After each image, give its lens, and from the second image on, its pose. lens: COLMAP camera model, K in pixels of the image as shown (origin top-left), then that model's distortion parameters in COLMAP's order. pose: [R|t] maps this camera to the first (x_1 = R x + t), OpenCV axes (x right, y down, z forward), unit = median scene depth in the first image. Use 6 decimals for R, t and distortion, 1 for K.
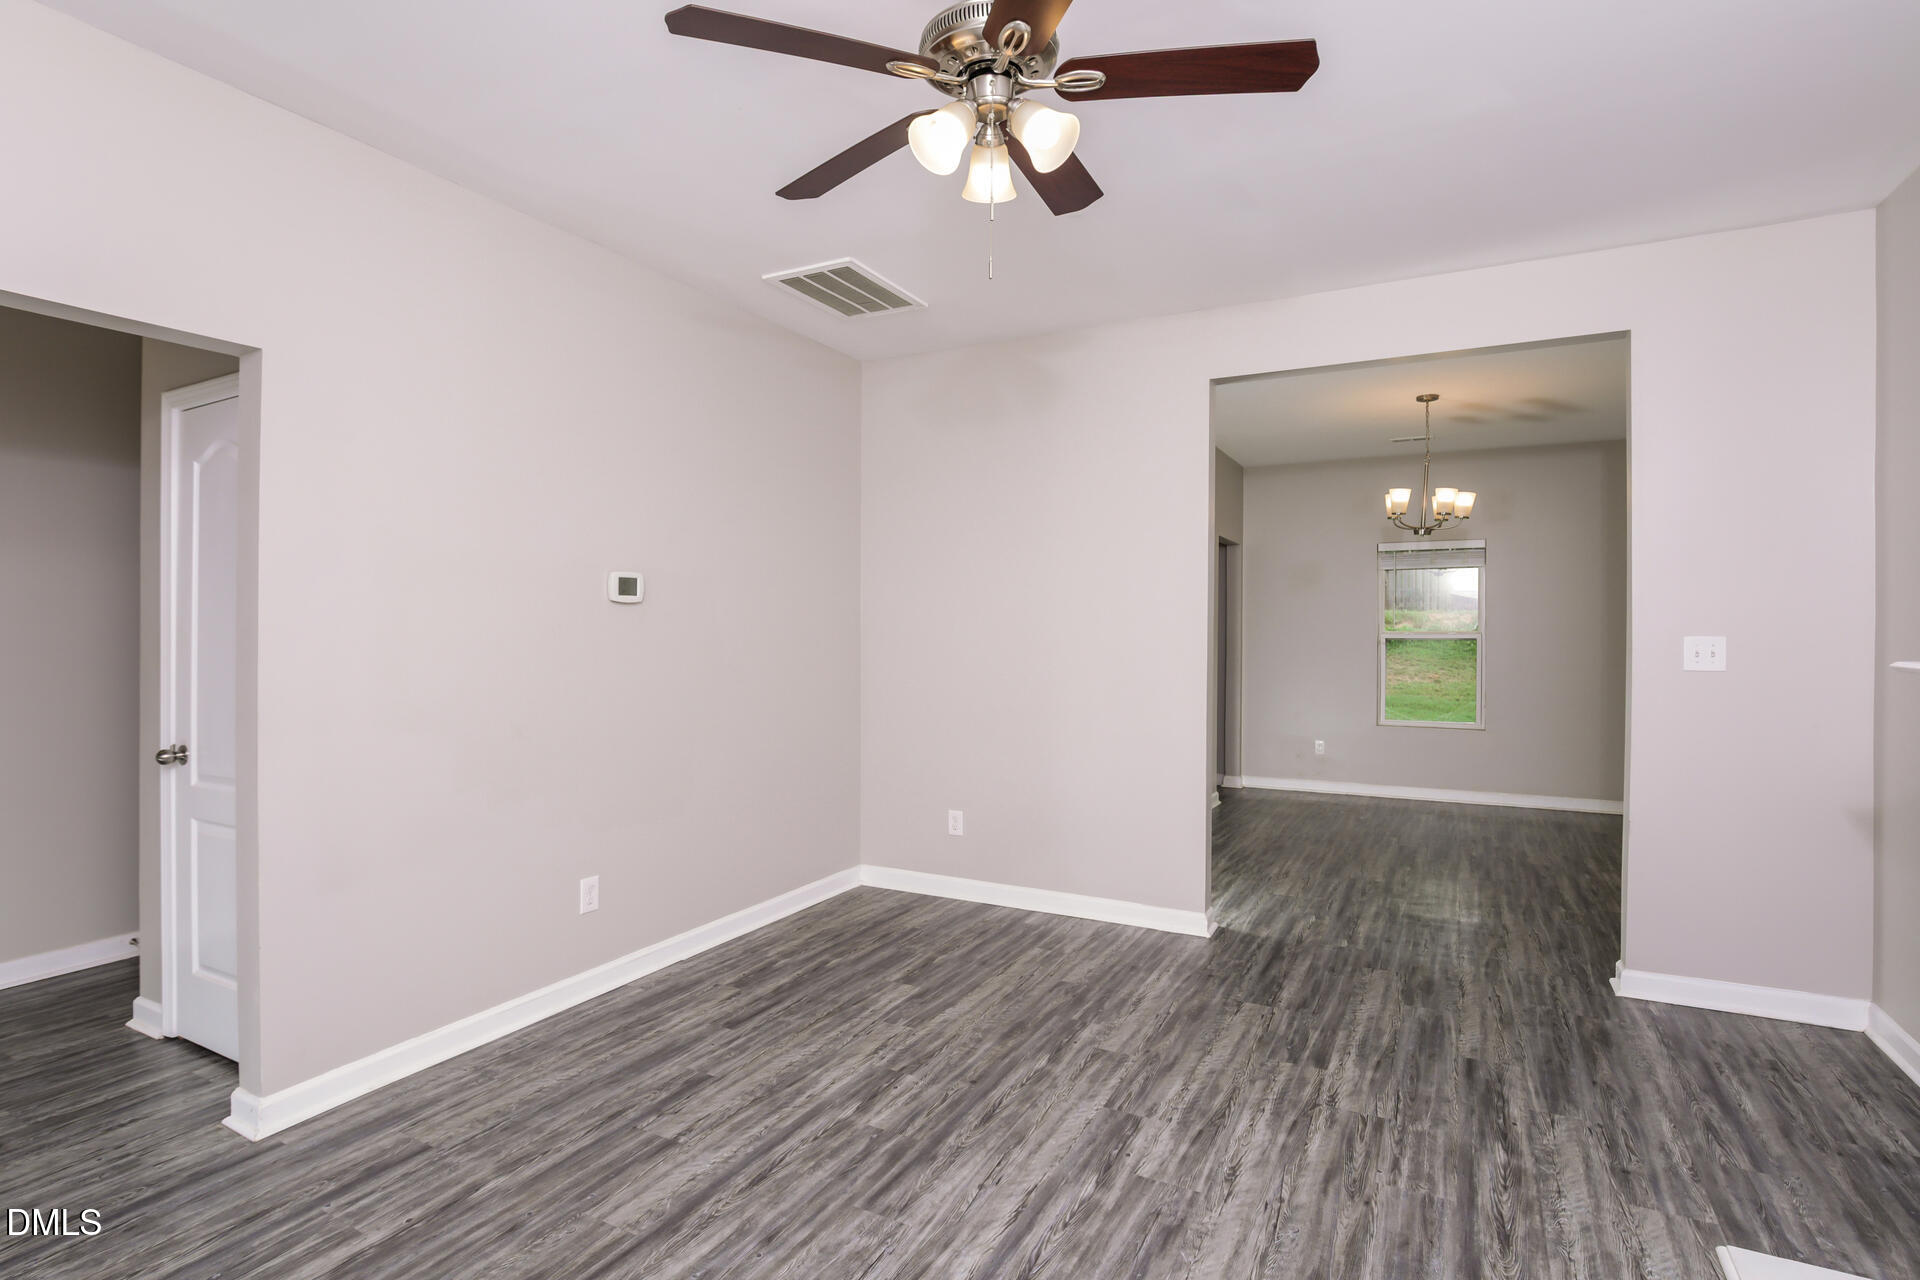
lens RADIAL K [[925.1, 0, 956.1], [0, 925.1, 639.4], [0, 0, 1]] dist [-0.010762, -0.000753]
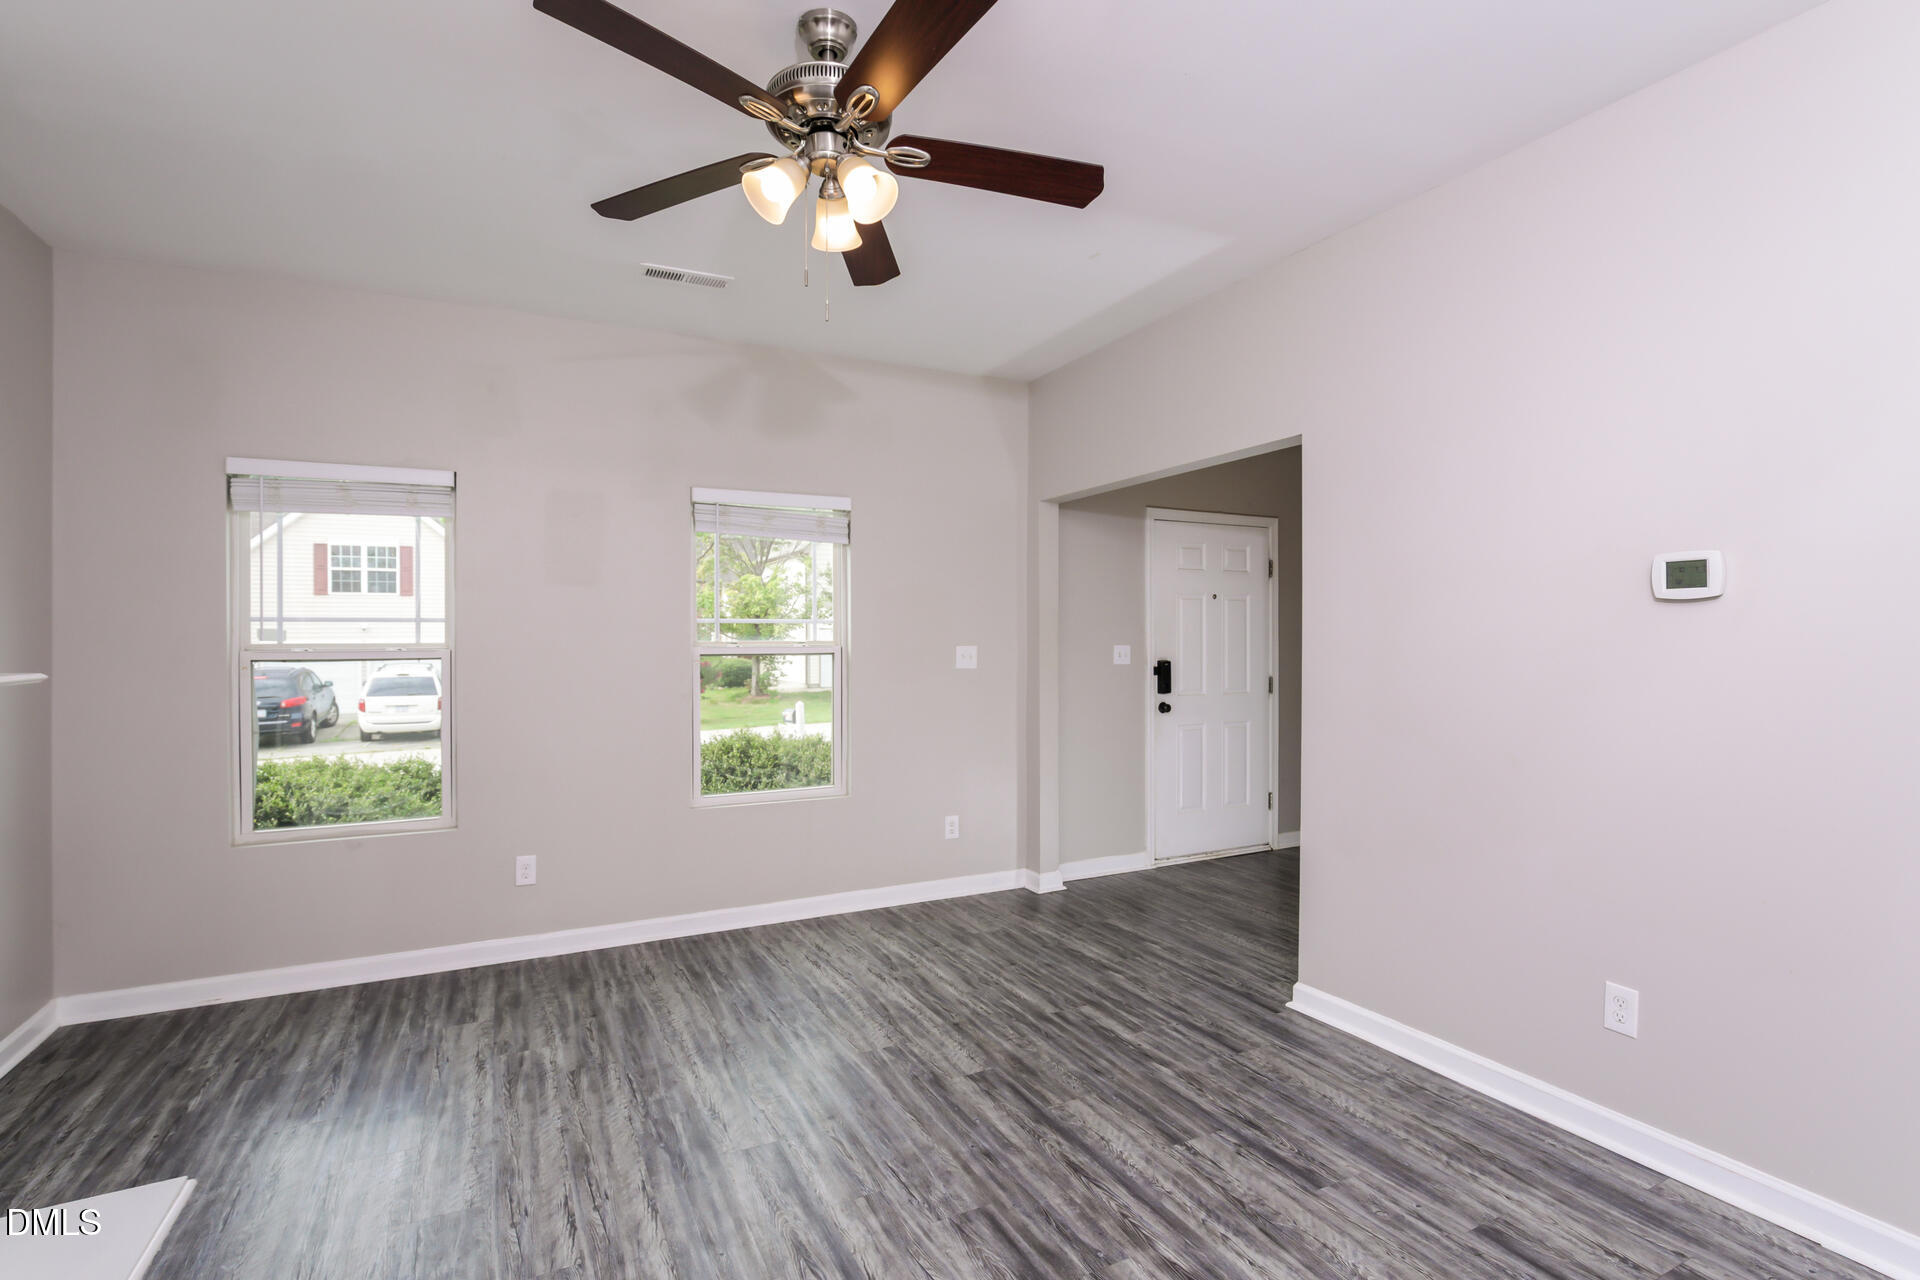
lens RADIAL K [[967.0, 0, 1008.4], [0, 967.0, 641.7], [0, 0, 1]] dist [-0.016809, 0.010413]
pose [[-0.544614, 0.003763, -0.838679, 0.726330], [-0.003915, 0.999968, 0.007029, -0.018253], [0.838678, 0.007111, -0.544581, 1.494954]]
